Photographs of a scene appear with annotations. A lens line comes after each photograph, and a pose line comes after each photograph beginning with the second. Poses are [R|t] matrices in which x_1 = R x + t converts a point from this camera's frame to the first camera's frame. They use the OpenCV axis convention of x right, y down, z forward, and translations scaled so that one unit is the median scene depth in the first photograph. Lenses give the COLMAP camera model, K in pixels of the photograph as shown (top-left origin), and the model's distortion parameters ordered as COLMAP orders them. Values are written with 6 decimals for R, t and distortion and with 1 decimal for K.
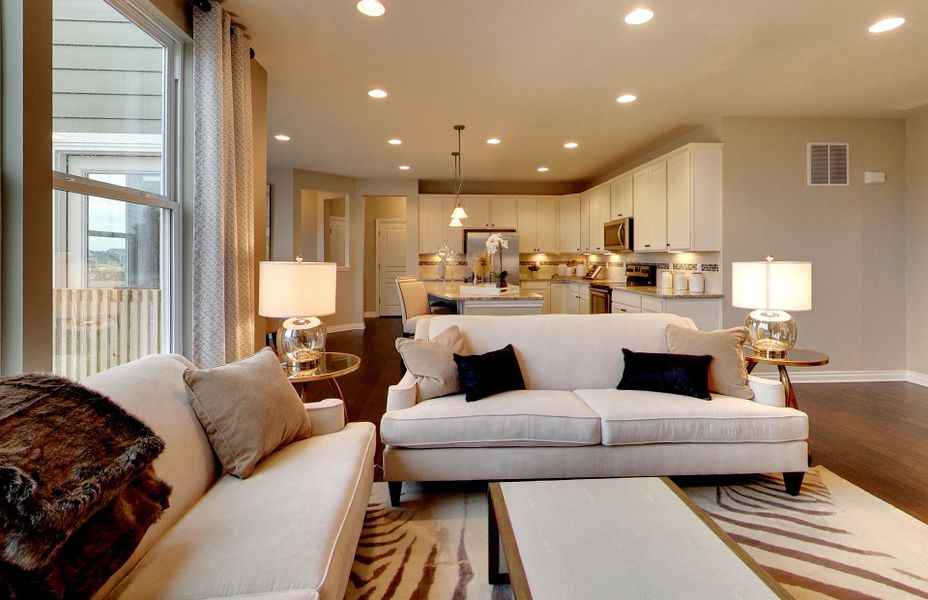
lens RADIAL K [[429.5, 0, 464.6], [0, 429.5, 257.0], [0, 0, 1]] dist [-0.001335, -0.000320]
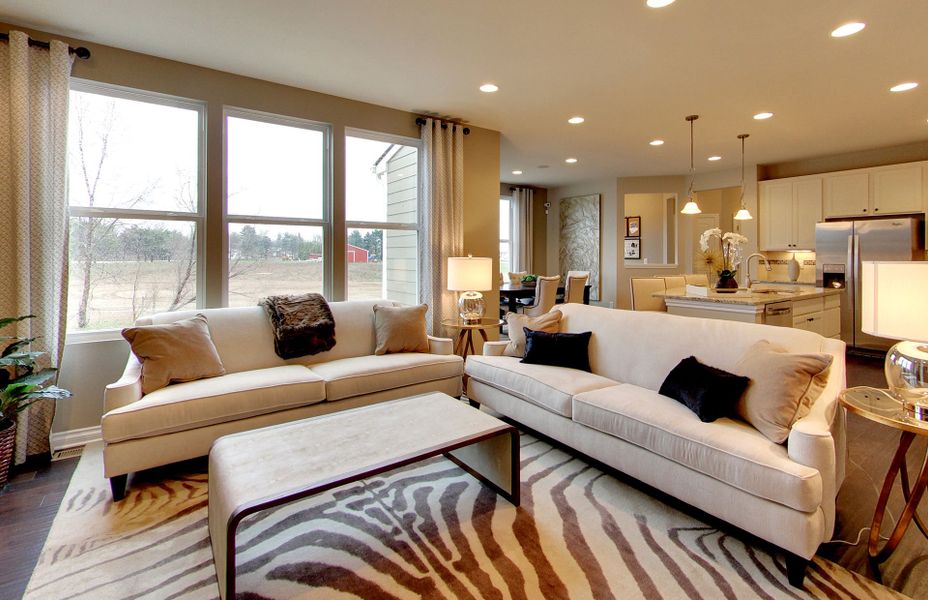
lens RADIAL K [[429.5, 0, 464.6], [0, 429.5, 257.0], [0, 0, 1]] dist [-0.001335, -0.000320]
pose [[0.519693, 0.006113, -0.854331, 0.908007], [-0.000756, 0.999977, 0.006695, -0.000888], [0.854353, -0.002833, 0.519685, 0.129609]]
